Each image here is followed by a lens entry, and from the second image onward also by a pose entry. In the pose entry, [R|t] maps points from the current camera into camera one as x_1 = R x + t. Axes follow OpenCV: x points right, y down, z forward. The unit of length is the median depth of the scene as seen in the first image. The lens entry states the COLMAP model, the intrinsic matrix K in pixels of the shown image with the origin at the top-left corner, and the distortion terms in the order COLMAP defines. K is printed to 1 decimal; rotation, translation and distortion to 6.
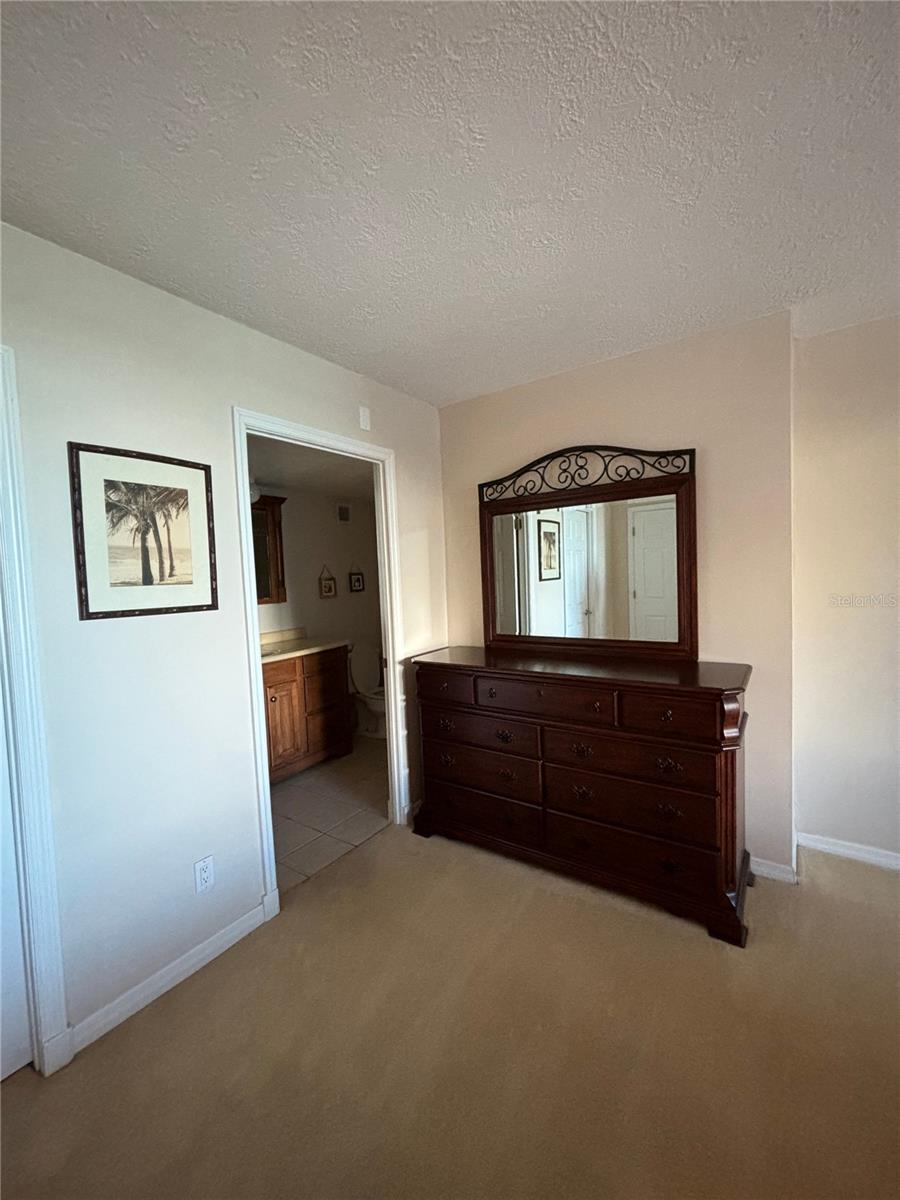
lens RADIAL K [[487.2, 0, 446.9], [0, 487.2, 601.6], [0, 0, 1]] dist [0.011797, -0.000020]
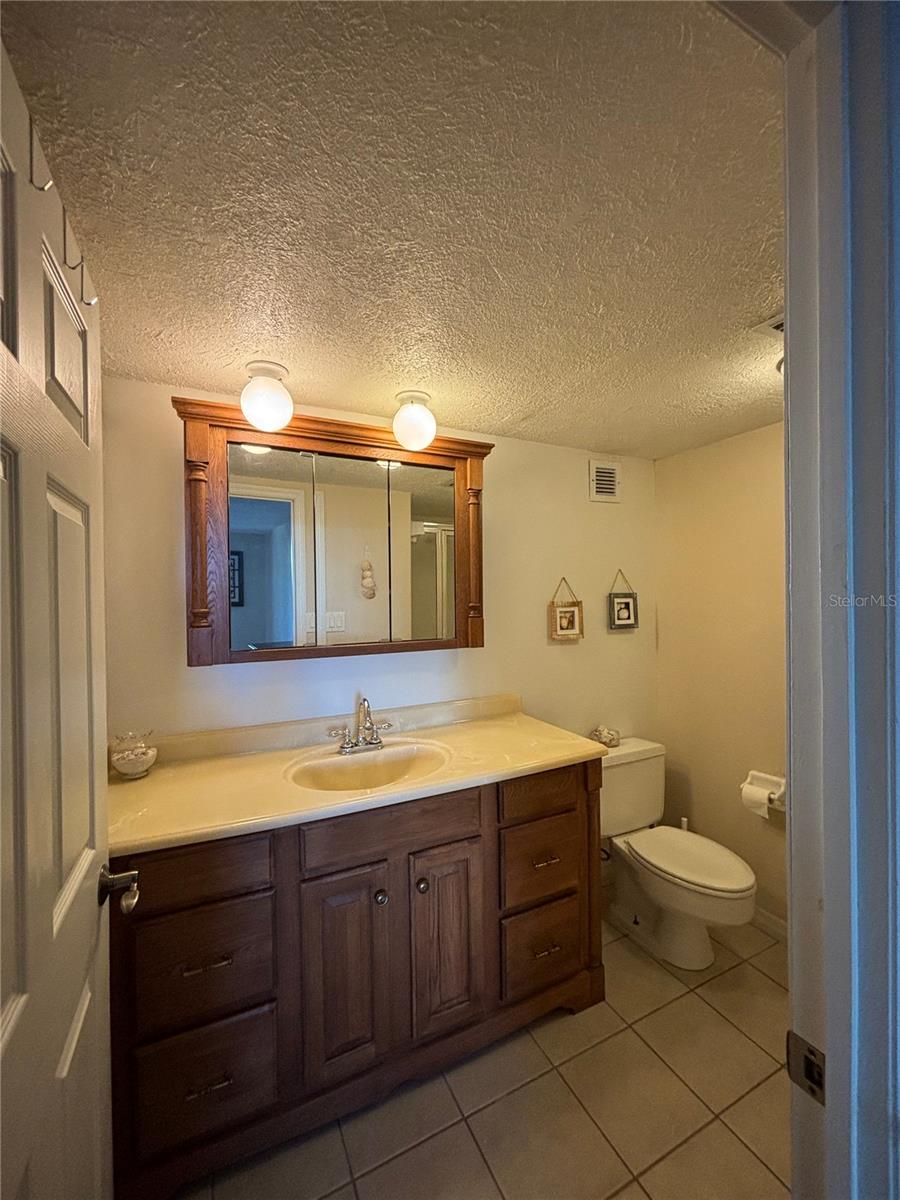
lens RADIAL K [[487.2, 0, 446.7], [0, 487.2, 600.5], [0, 0, 1]] dist [0.011797, -0.000020]
pose [[0.879793, 0.037941, -0.473841, -0.137961], [-0.056640, 0.998075, -0.025248, -0.035915], [0.471971, 0.049051, 0.880248, 0.593370]]
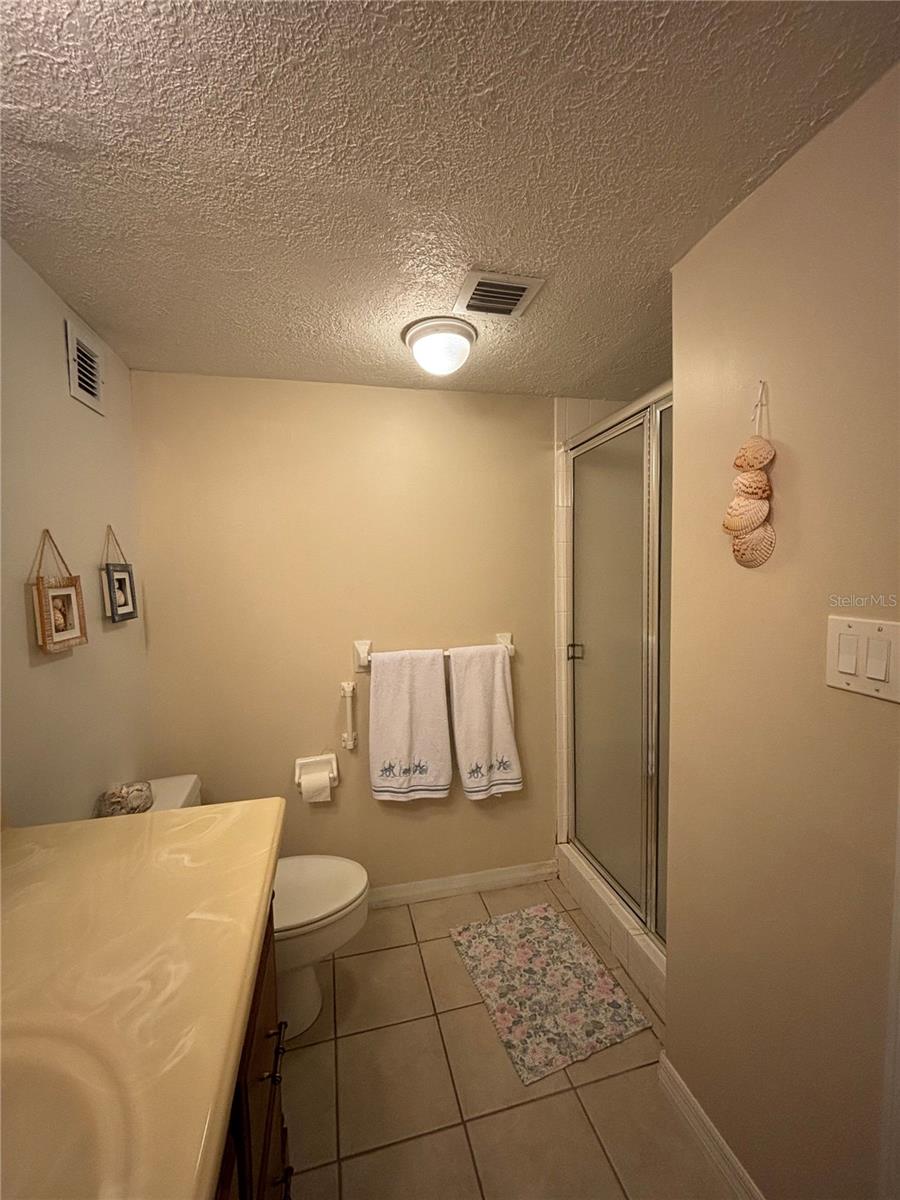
lens RADIAL K [[487.2, 0, 454.4], [0, 487.2, 602.8], [0, 0, 1]] dist [0.011797, -0.000020]
pose [[0.646554, -0.015077, 0.762719, -0.391645], [0.033053, 0.999419, -0.008263, -0.030222], [-0.762152, 0.030553, 0.646677, 0.816103]]
